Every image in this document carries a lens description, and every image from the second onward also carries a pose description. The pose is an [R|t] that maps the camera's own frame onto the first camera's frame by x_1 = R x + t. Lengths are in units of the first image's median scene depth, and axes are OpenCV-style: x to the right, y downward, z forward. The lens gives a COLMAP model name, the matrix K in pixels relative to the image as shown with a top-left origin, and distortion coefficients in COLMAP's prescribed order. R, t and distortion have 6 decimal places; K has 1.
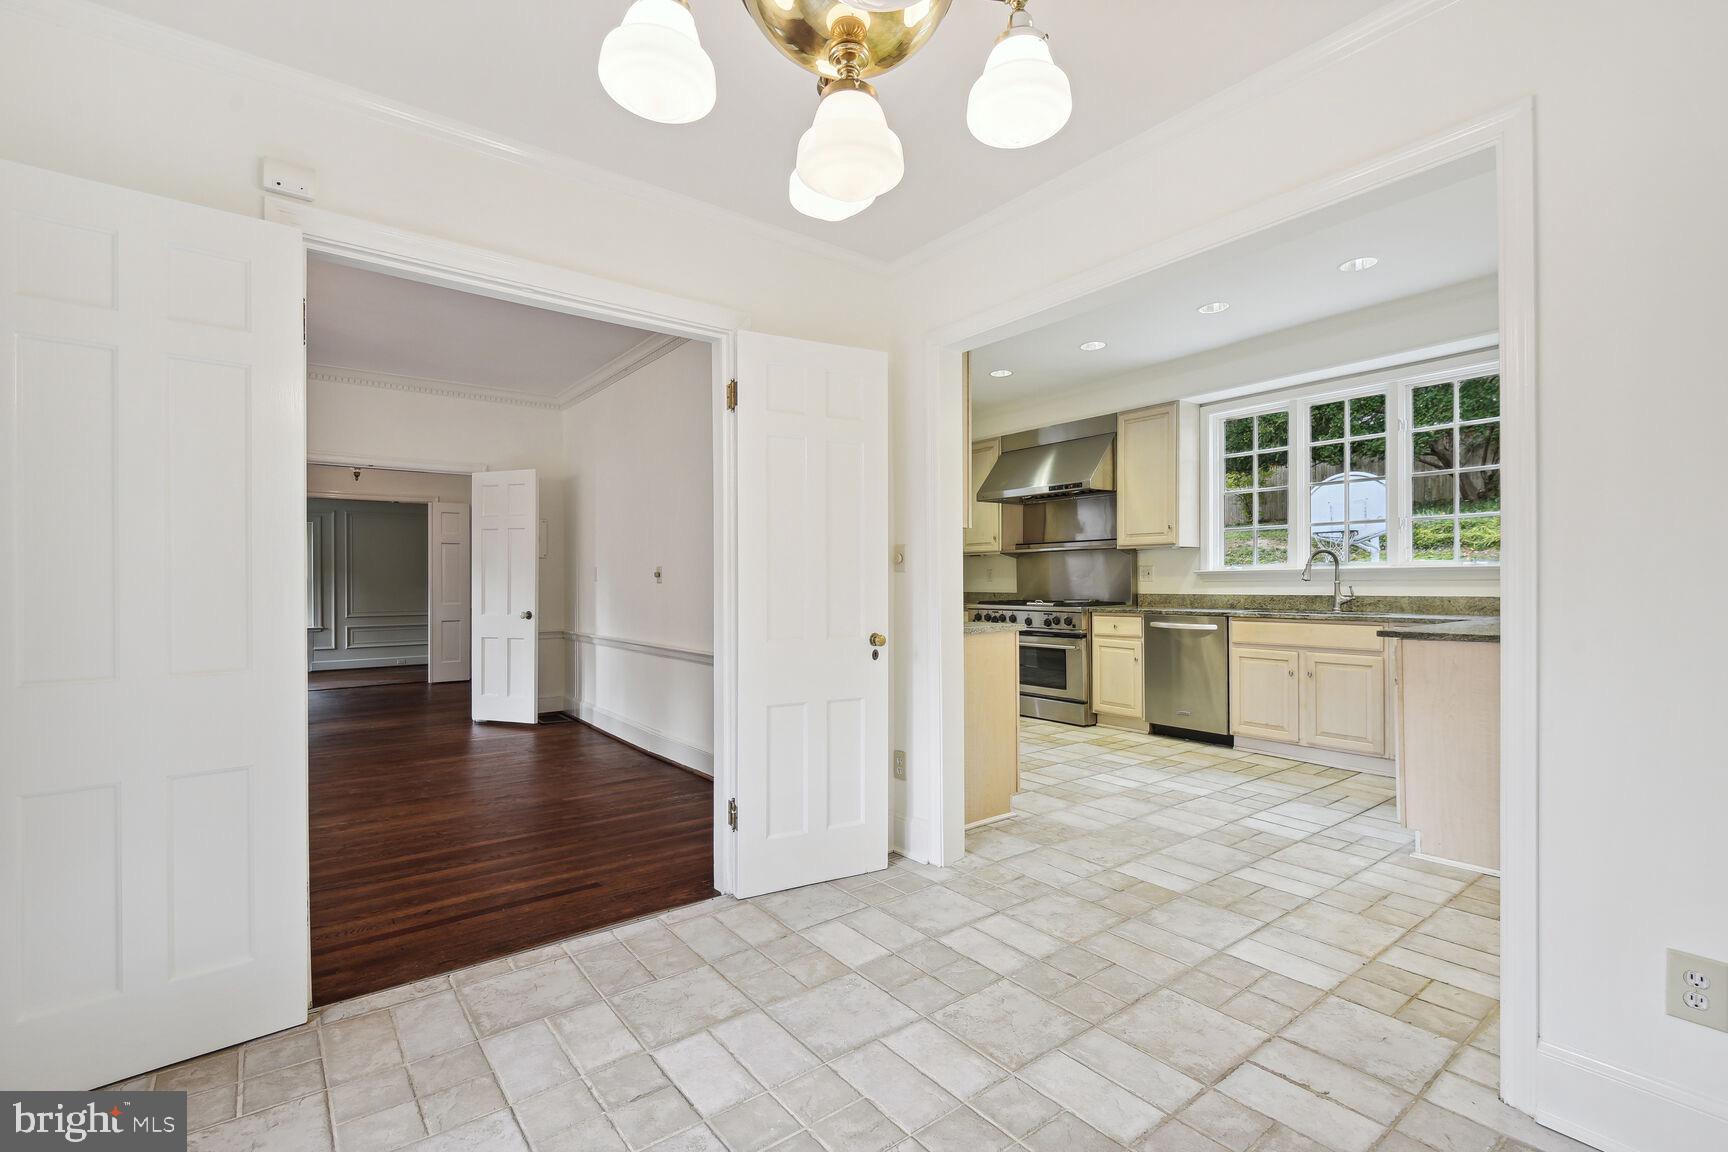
lens RADIAL K [[780.6, 0, 864.0], [0, 780.6, 576.0], [0, 0, 1]] dist [-0.004720, -0.000614]
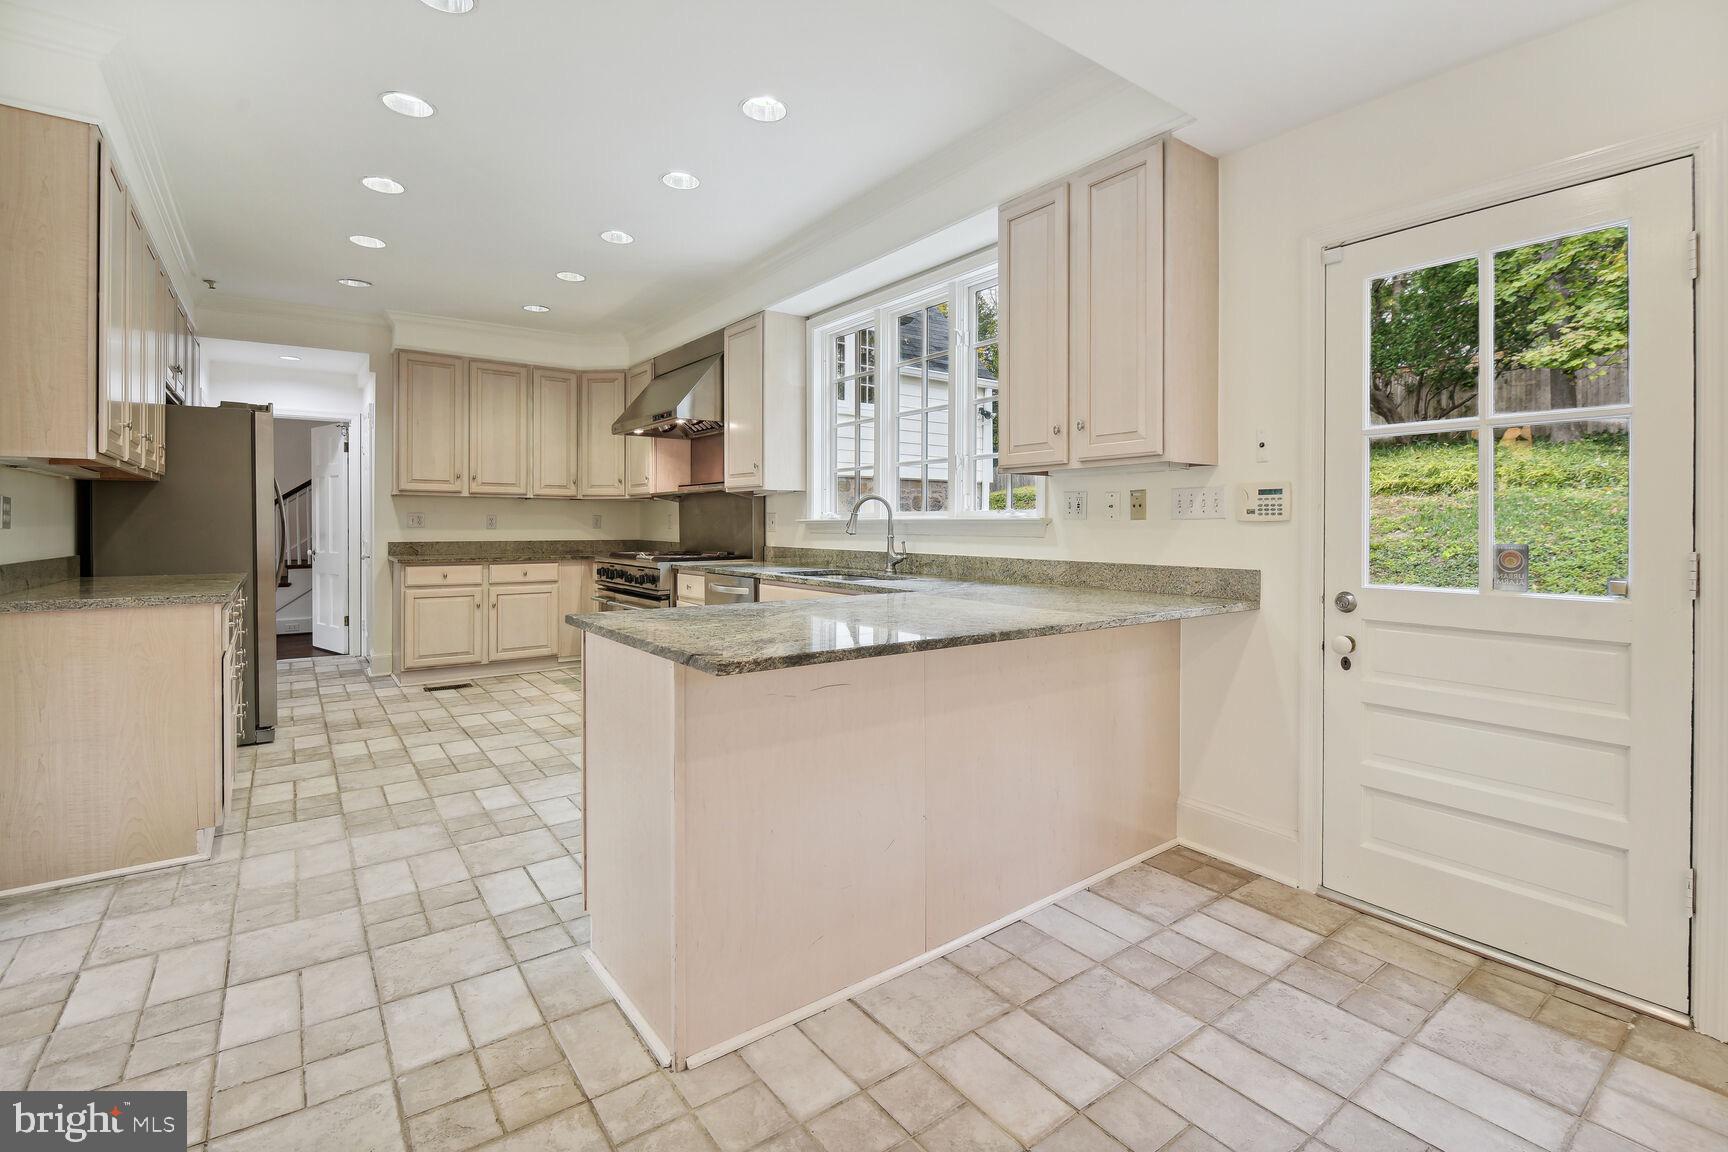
lens RADIAL K [[794.9, 0, 865.8], [0, 794.9, 511.0], [0, 0, 1]] dist [-0.000994, -0.000793]
pose [[0.999749, 0.007957, -0.020929, 0.506454], [-0.008185, 0.999908, -0.010811, -0.007190], [0.020841, 0.010980, 0.999723, 0.171098]]
